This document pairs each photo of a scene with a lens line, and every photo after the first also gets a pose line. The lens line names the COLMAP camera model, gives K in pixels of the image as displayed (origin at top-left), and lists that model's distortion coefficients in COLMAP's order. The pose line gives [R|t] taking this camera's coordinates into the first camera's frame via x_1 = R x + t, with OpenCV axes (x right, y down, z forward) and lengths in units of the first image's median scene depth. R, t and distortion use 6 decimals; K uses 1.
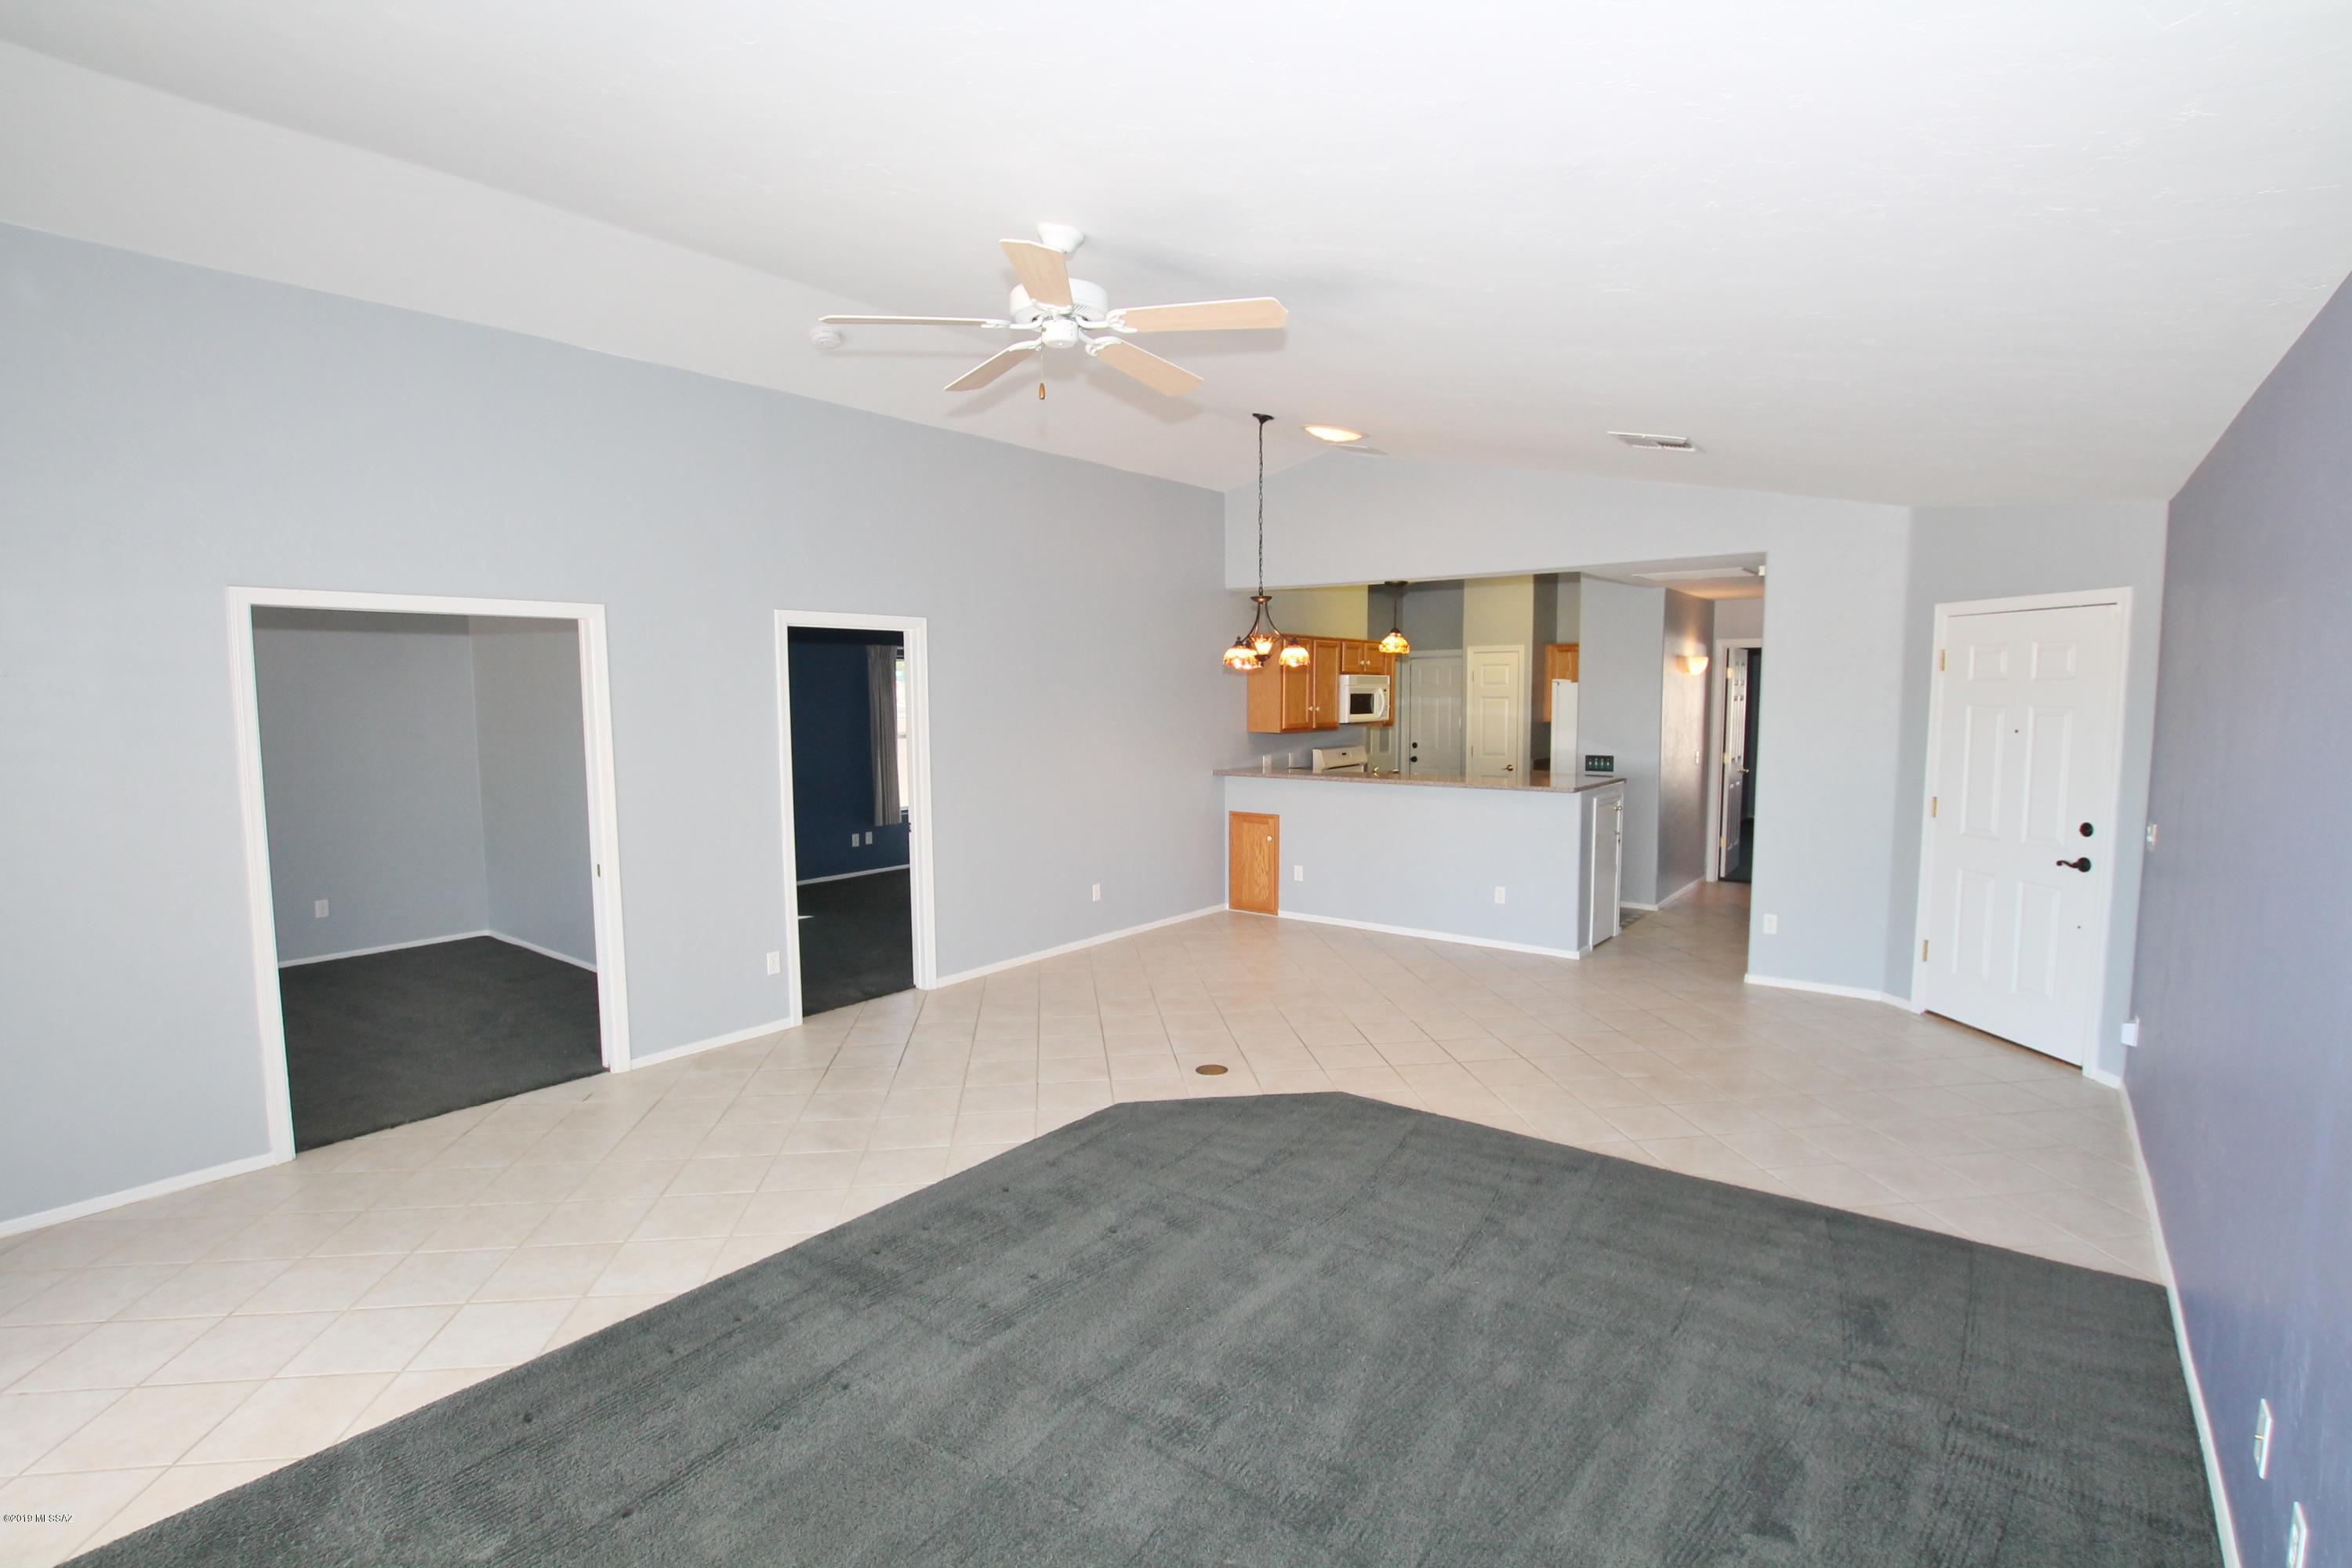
lens RADIAL K [[1098.4, 0, 1180.3], [0, 1098.4, 797.2], [0, 0, 1]] dist [-0.028168, 0.000340]
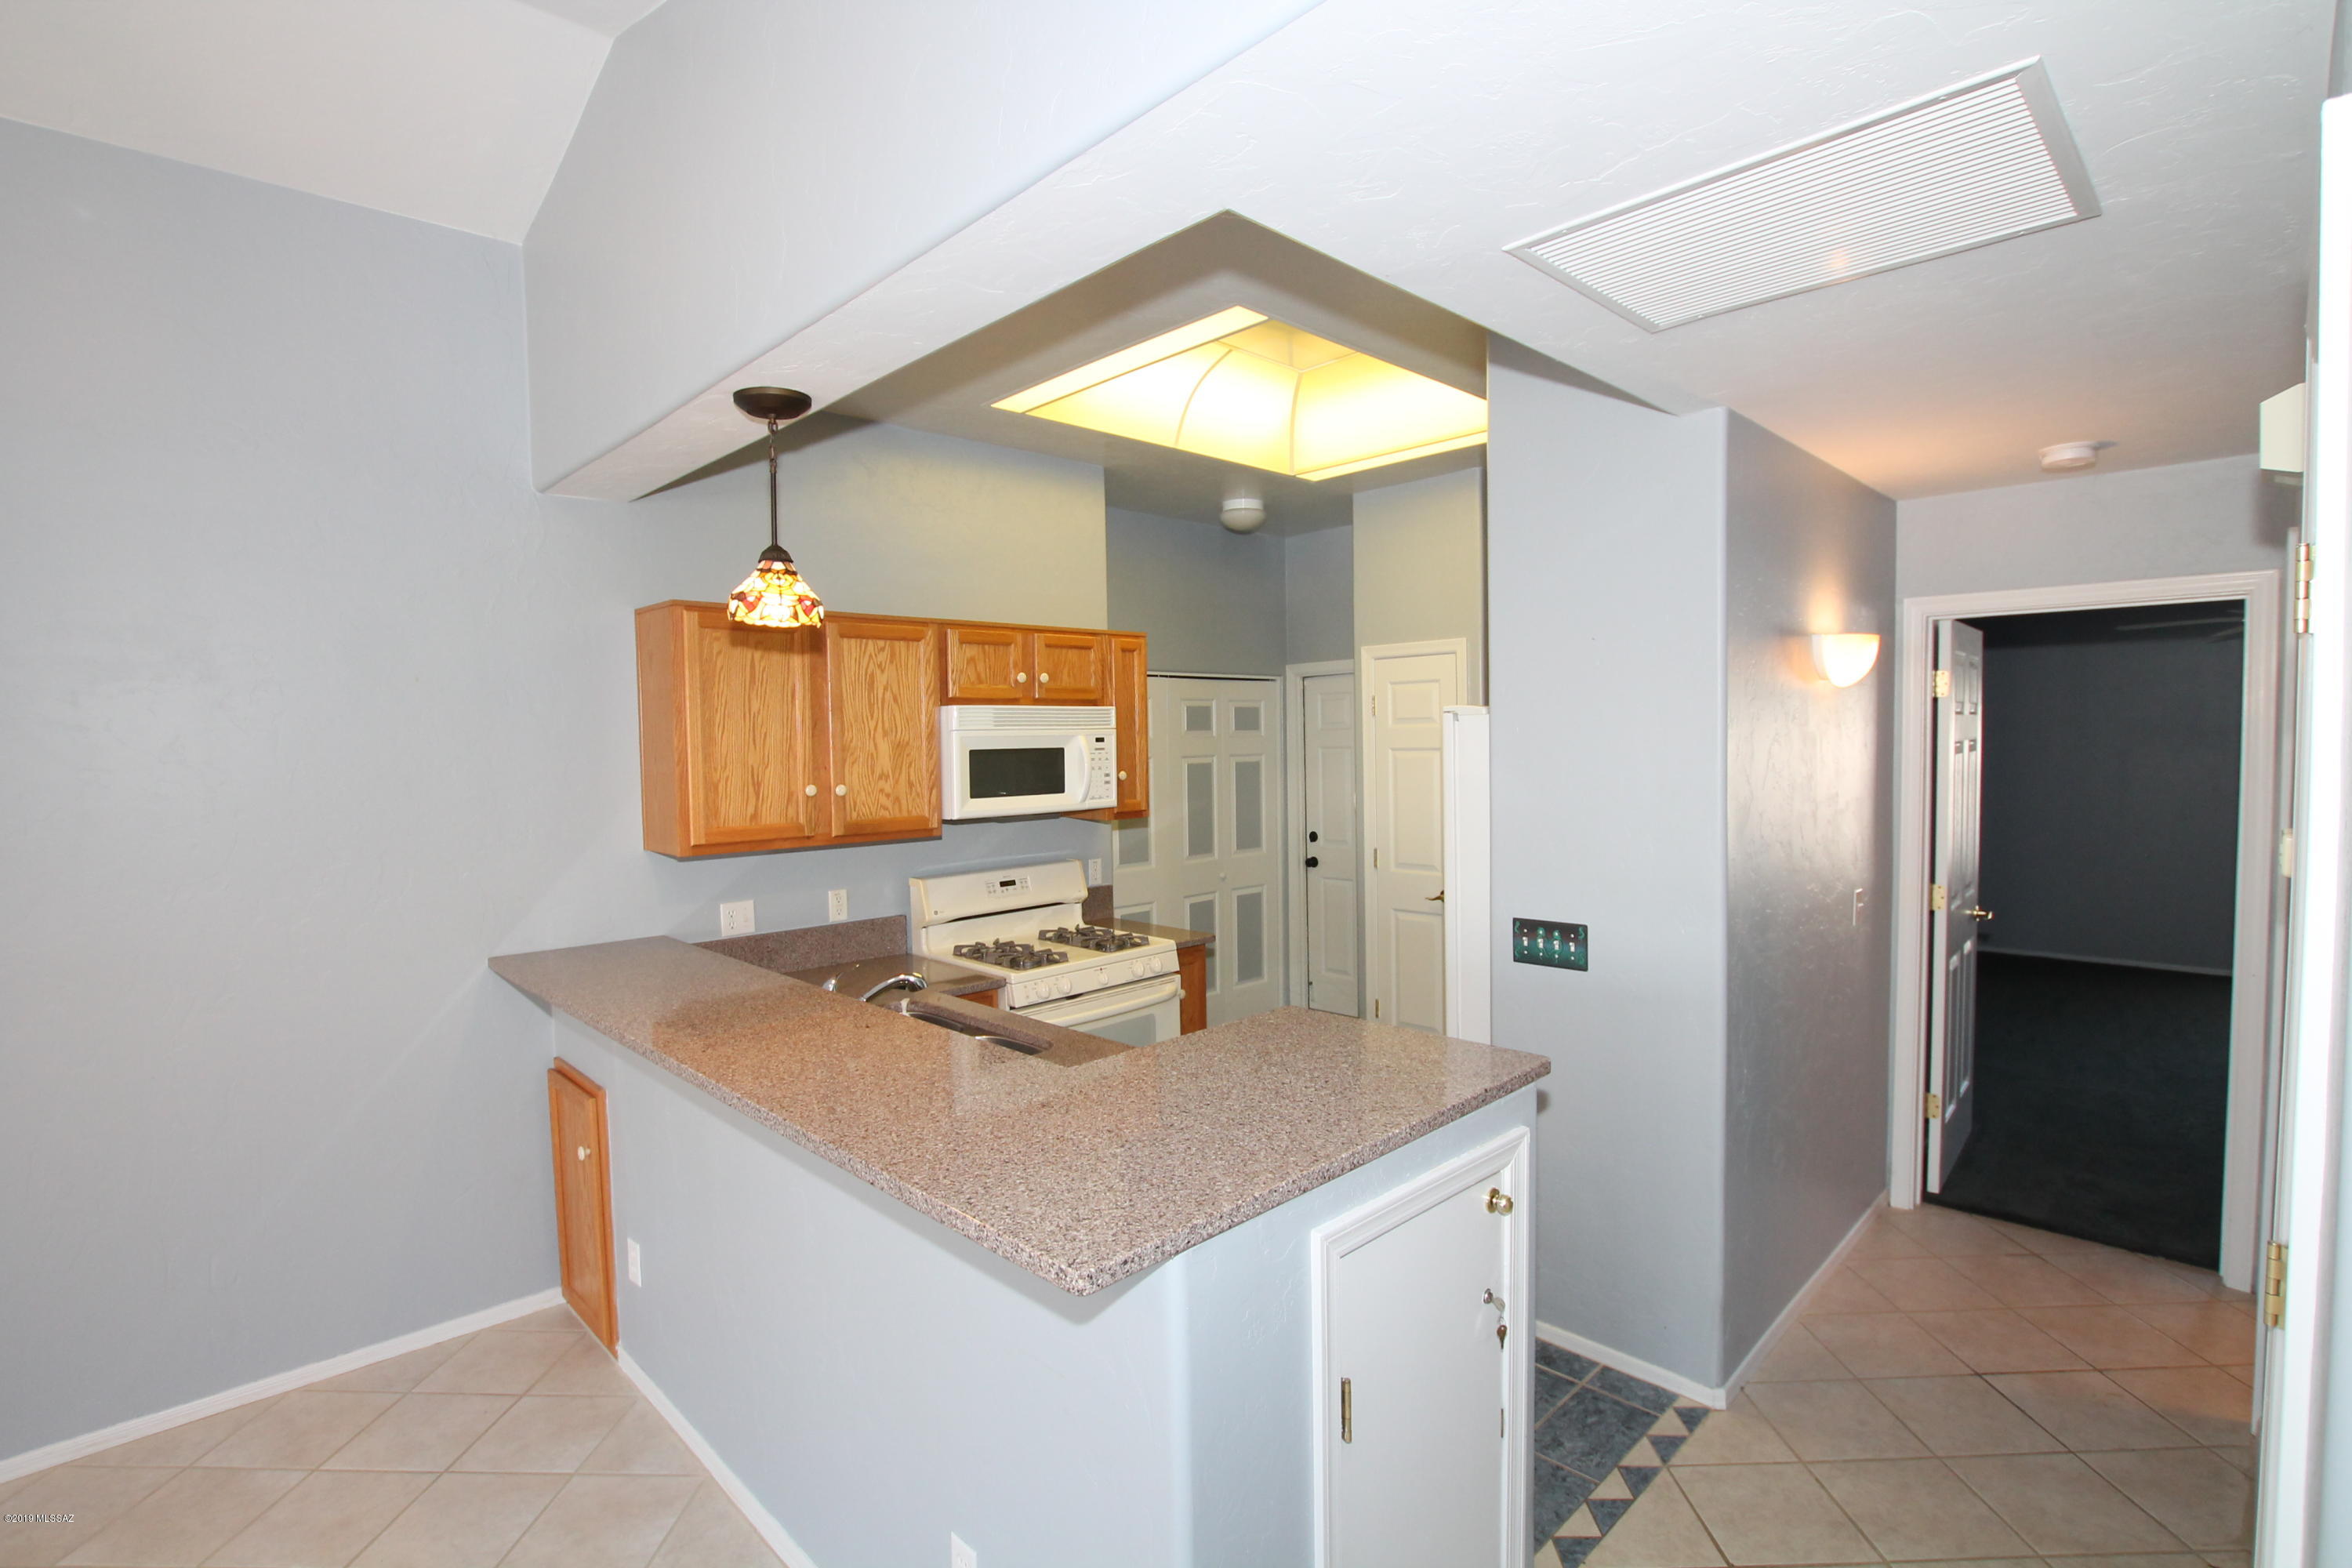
lens RADIAL K [[1104.1, 0, 1175.0], [0, 1104.1, 788.6], [0, 0, 1]] dist [-0.027116, 0.000039]
pose [[0.990826, -0.006845, -0.134970, 0.319500], [0.000186, 0.998785, -0.049287, -0.064115], [0.135143, 0.048810, 0.989623, 0.649476]]
